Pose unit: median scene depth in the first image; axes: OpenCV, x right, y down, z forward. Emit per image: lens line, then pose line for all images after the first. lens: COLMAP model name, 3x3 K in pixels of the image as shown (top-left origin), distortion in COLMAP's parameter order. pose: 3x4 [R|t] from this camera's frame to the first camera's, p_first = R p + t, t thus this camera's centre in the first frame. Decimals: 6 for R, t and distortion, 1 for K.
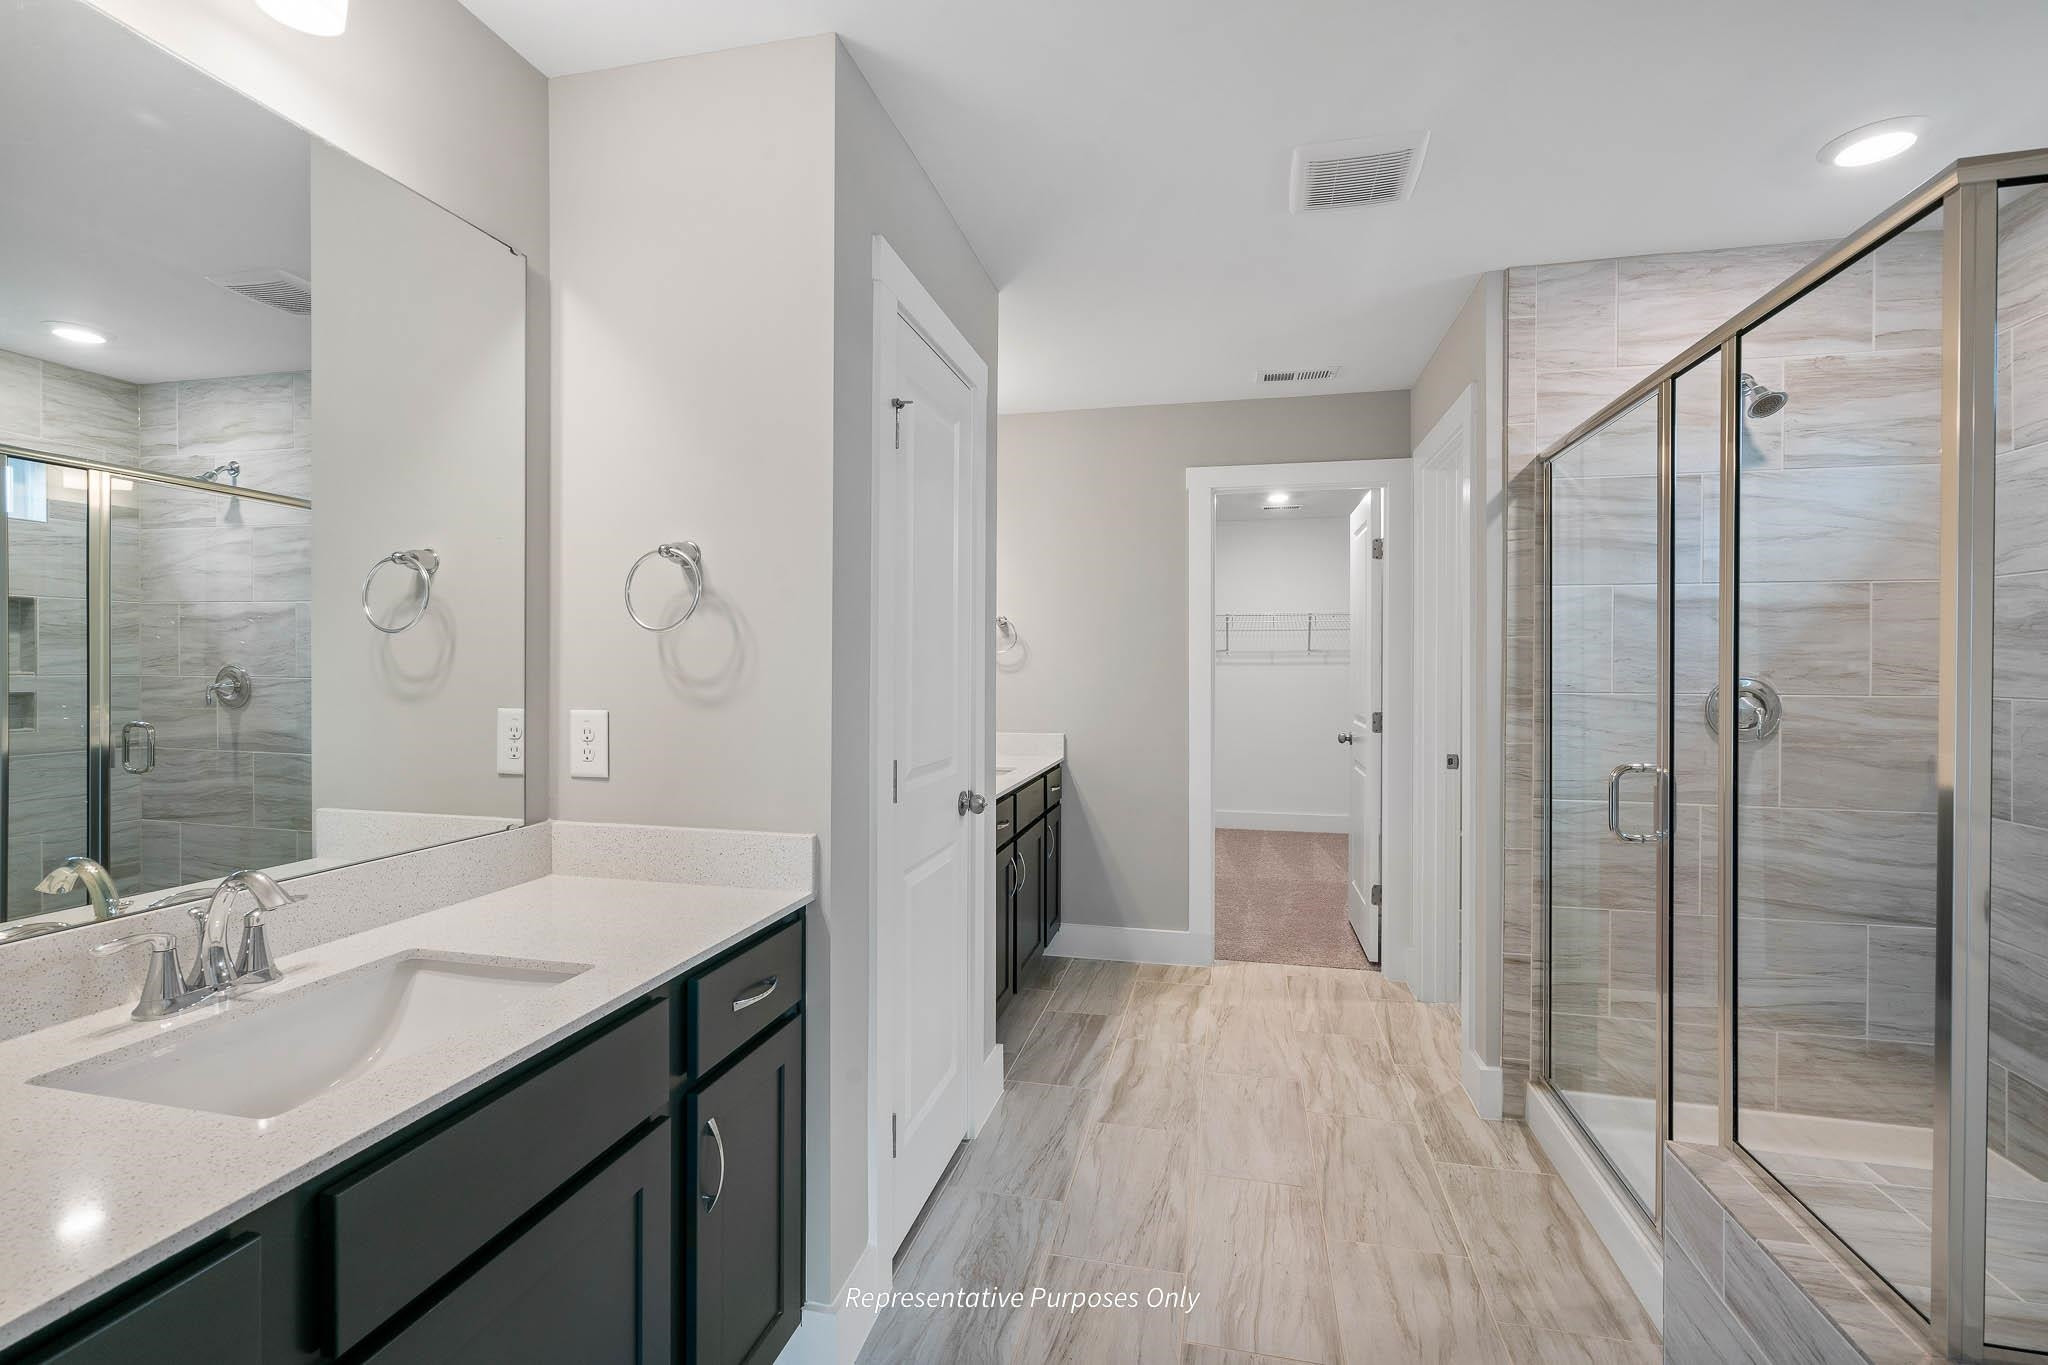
lens RADIAL K [[922.4, 0, 1017.4], [0, 922.4, 656.3], [0, 0, 1]] dist [-0.003348, 0.000485]
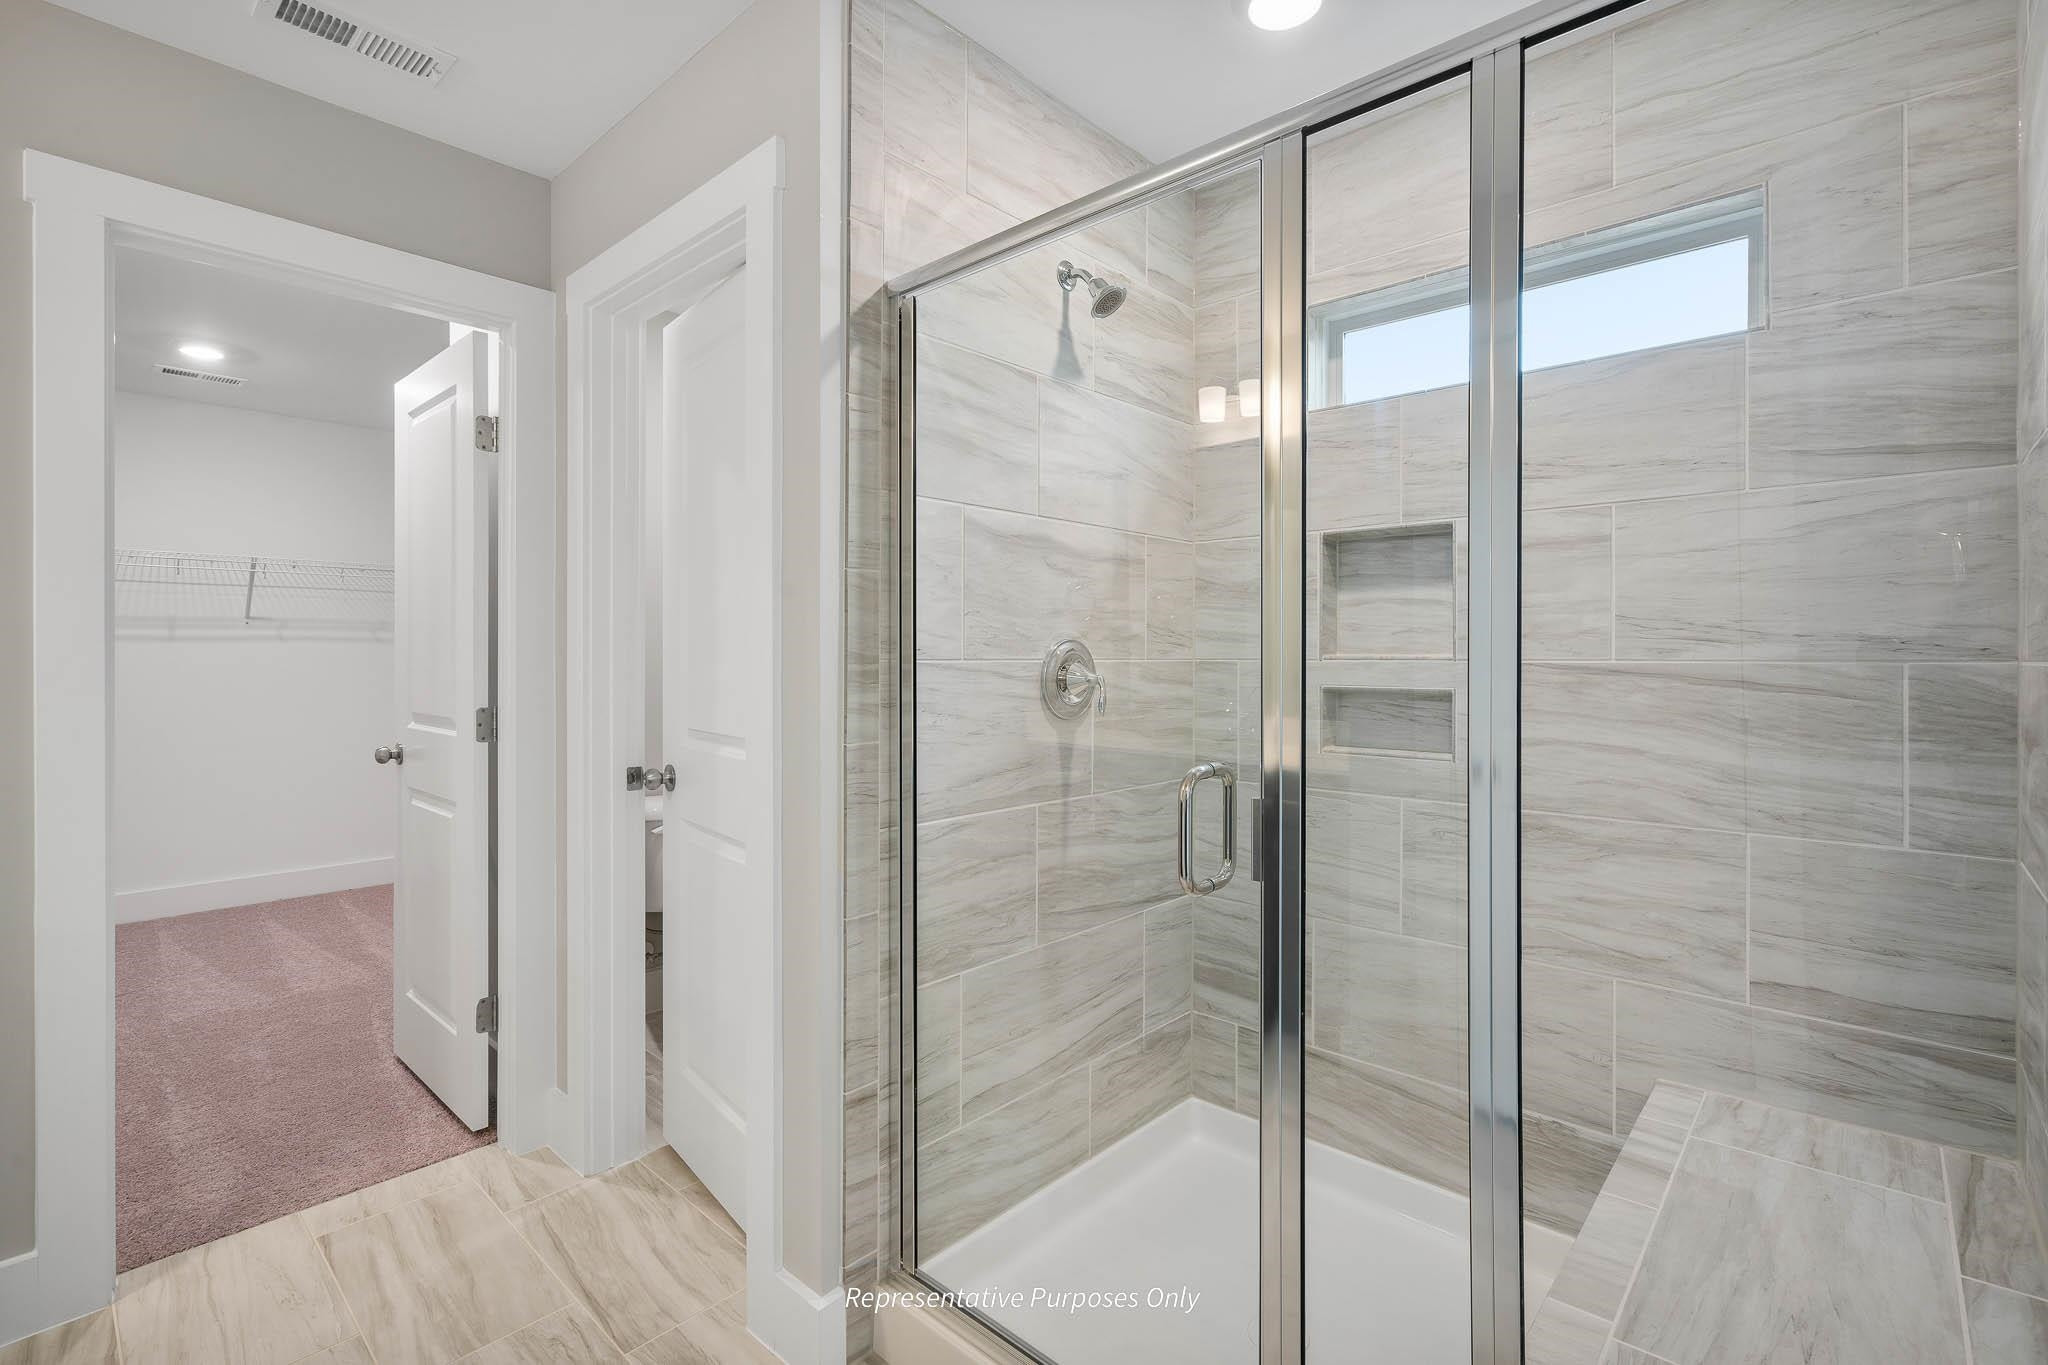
lens RADIAL K [[922.4, 0, 1017.4], [0, 922.4, 656.3], [0, 0, 1]] dist [-0.003348, 0.000485]
pose [[0.489158, -0.002185, 0.872192, 0.058997], [-0.007167, 0.999953, 0.006525, 0.031414], [-0.872165, -0.009443, 0.489120, 0.609096]]
